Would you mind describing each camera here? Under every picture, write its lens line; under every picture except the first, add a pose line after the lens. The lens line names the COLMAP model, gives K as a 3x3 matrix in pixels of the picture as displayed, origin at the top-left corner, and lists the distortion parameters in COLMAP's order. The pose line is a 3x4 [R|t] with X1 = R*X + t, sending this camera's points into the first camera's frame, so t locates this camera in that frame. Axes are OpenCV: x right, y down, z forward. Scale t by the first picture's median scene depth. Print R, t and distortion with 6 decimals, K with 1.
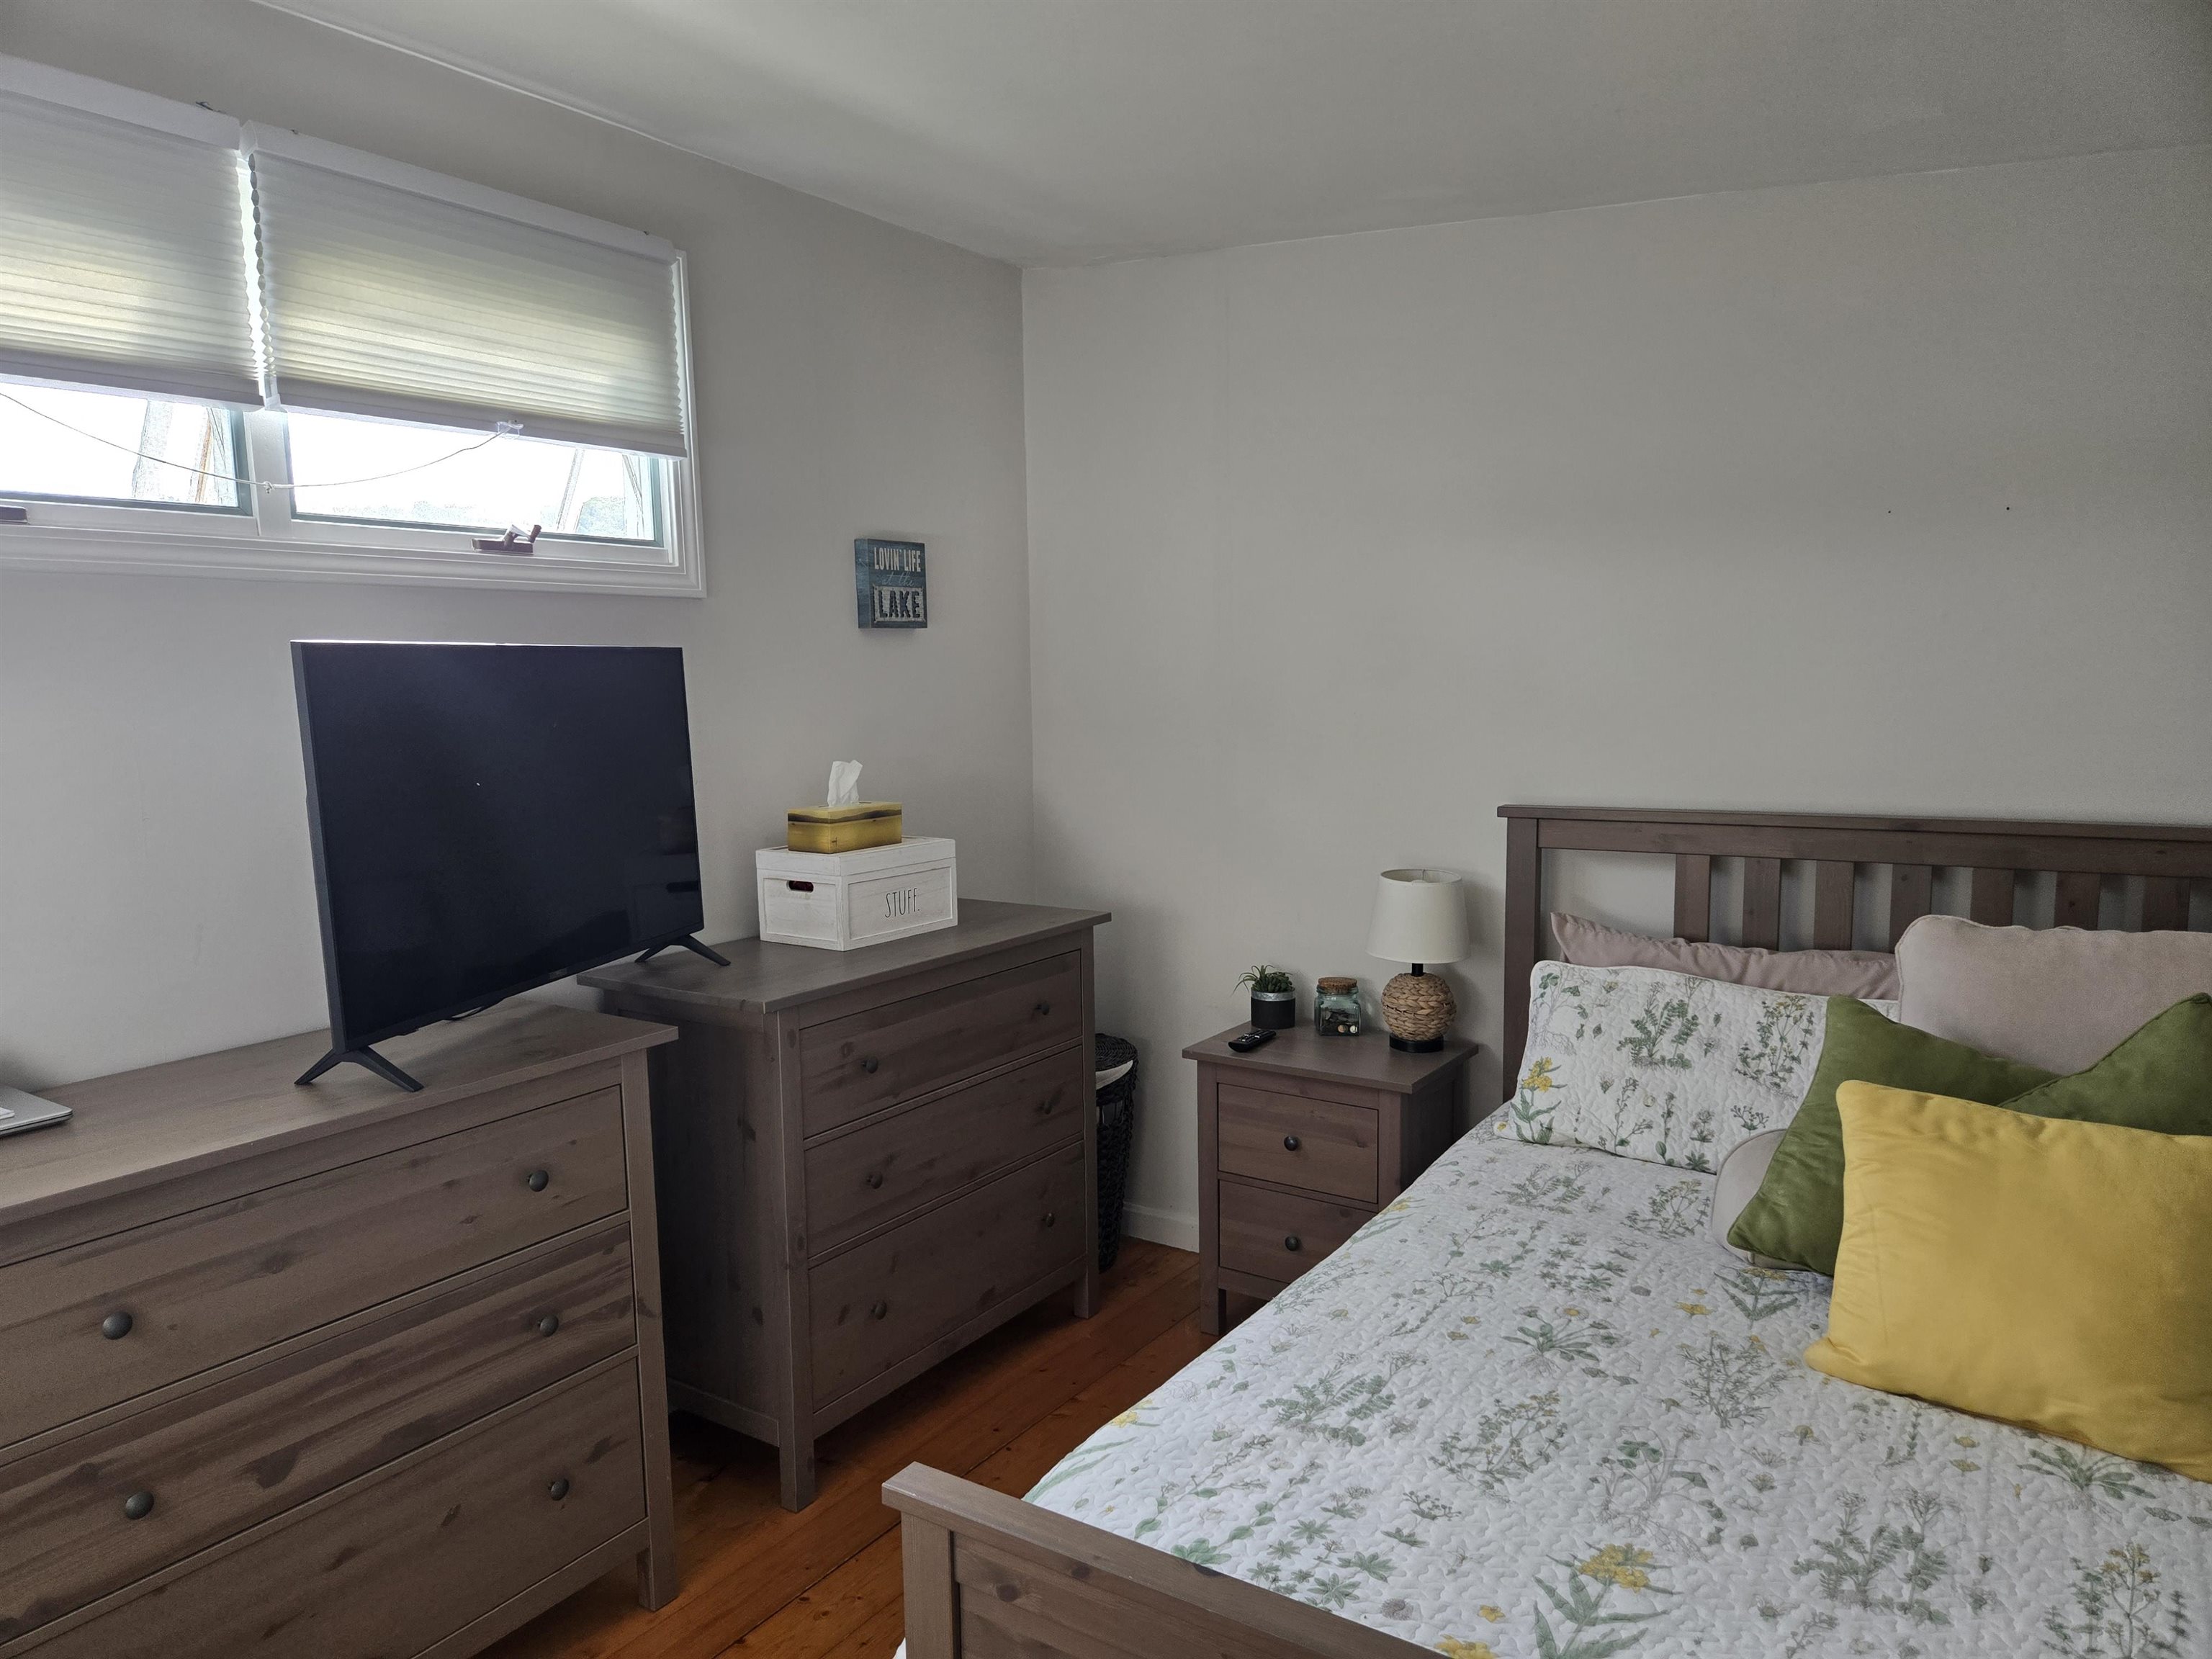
lens RADIAL K [[1472.2, 0, 1090.8], [0, 1472.2, 865.9], [0, 0, 1]] dist [0.077043, -0.062802]
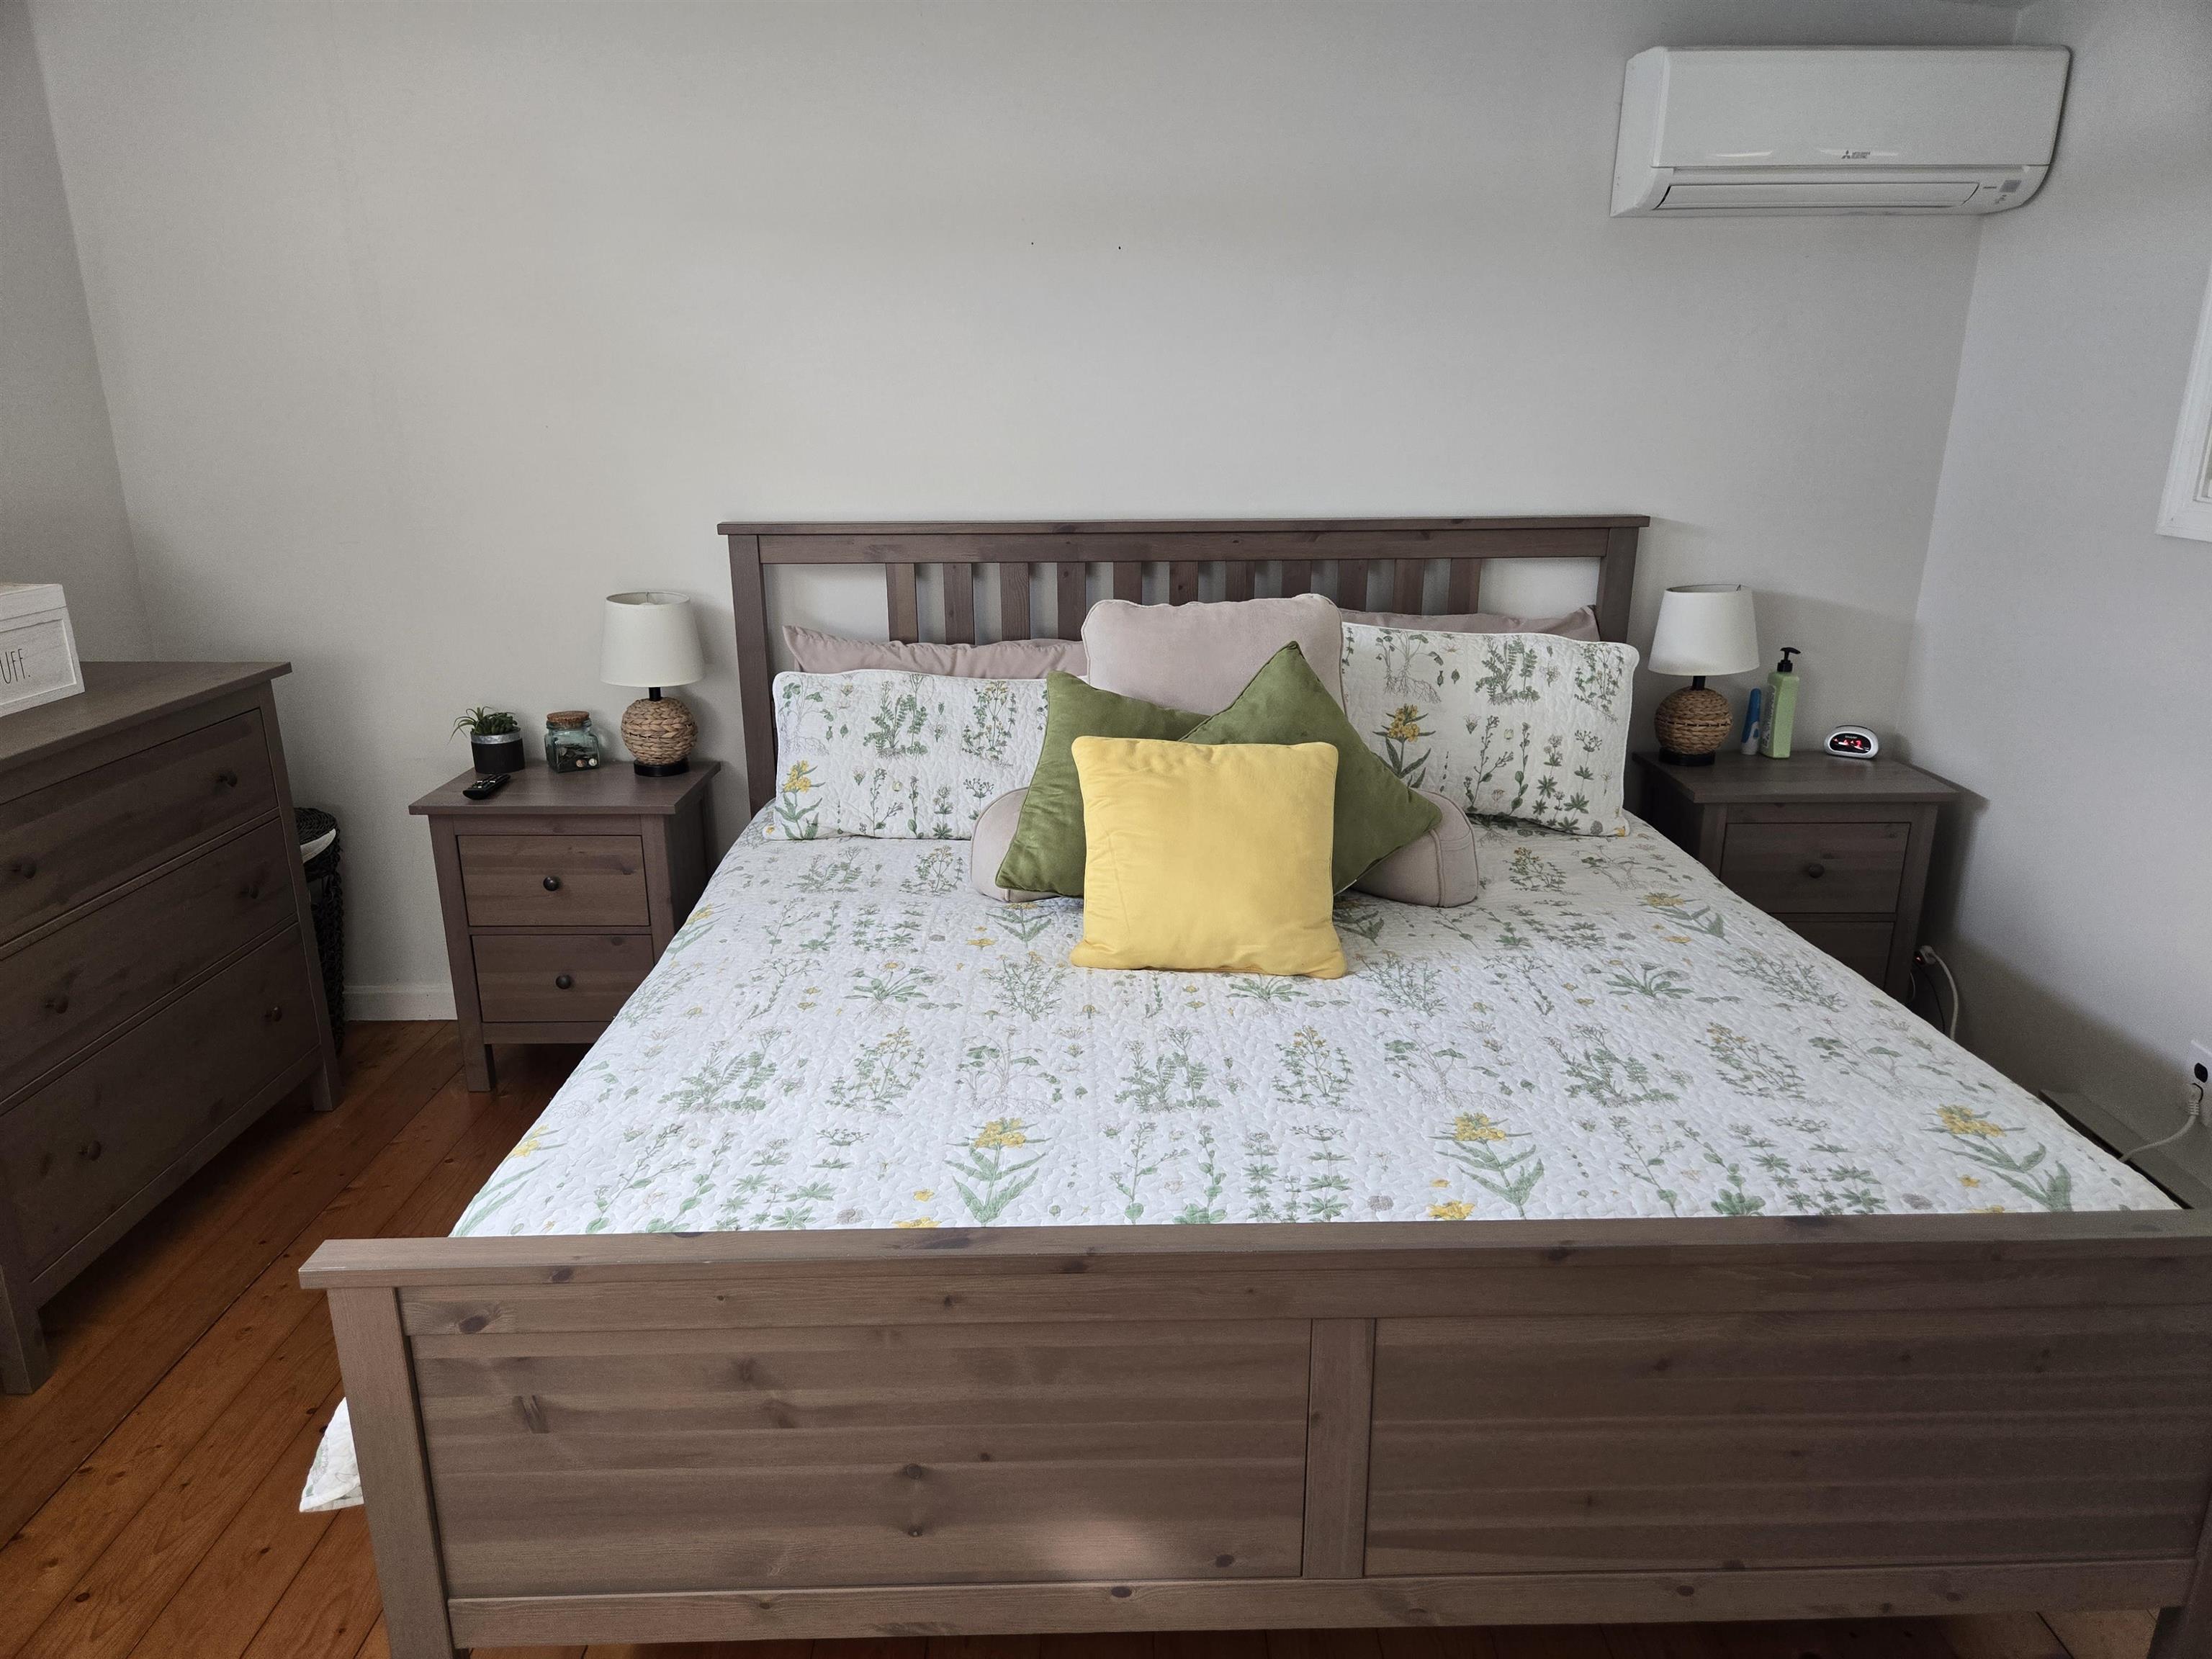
lens RADIAL K [[1472.2, 0, 1090.8], [0, 1472.2, 865.9], [0, 0, 1]] dist [0.077043, -0.062802]
pose [[0.825311, -0.158328, 0.542028, -0.140892], [0.062945, 0.979700, 0.190330, 0.016242], [-0.561160, -0.122964, 0.818523, -0.005273]]
